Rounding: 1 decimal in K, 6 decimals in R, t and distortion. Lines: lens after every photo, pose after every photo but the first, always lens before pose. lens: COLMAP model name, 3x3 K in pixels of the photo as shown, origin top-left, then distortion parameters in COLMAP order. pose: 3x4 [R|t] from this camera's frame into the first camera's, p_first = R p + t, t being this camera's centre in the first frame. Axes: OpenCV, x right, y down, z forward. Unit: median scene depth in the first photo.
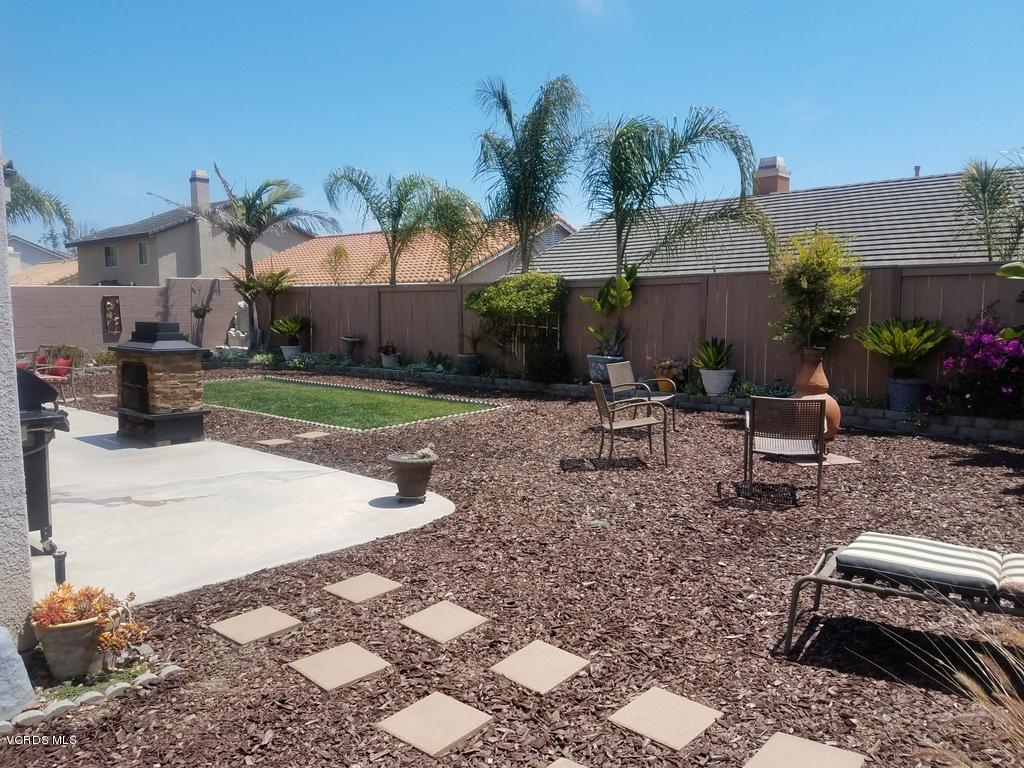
lens RADIAL K [[782.7, 0, 519.3], [0, 782.7, 374.0], [0, 0, 1]] dist [0.064885, -0.043364]
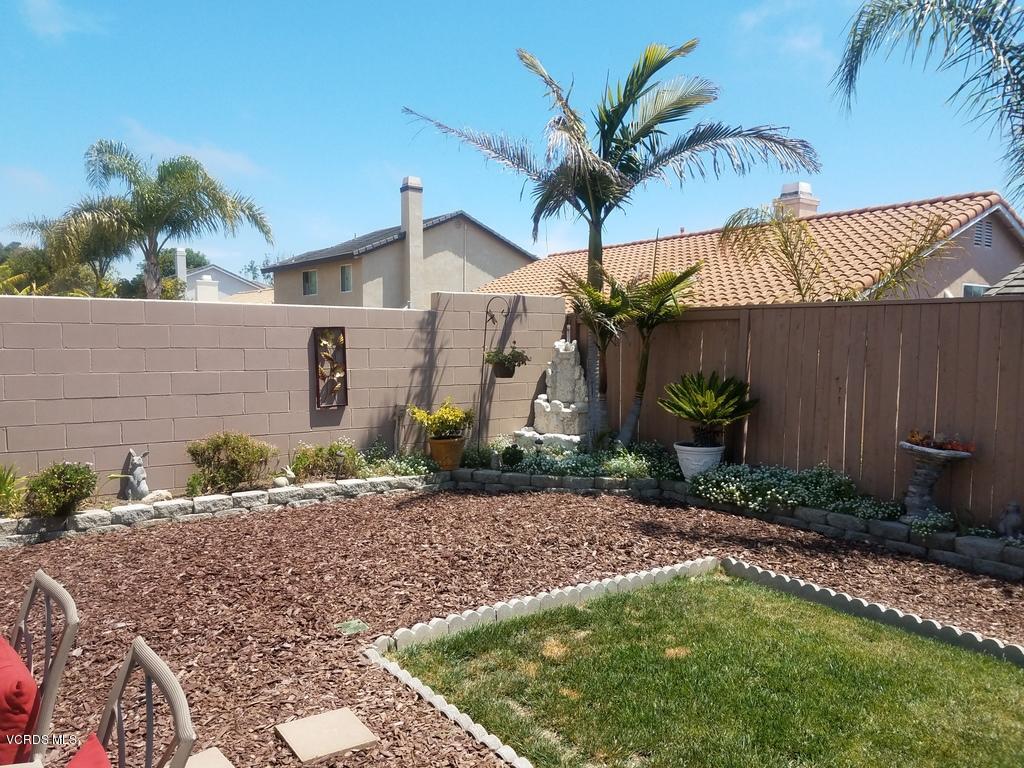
lens RADIAL K [[782.7, 0, 503.9], [0, 782.7, 392.4], [0, 0, 1]] dist [0.064885, -0.043364]
pose [[0.975453, 0.029863, -0.218174, -0.280951], [-0.035152, 0.999174, -0.020401, -0.048497], [0.217385, 0.027570, 0.975697, 0.516396]]
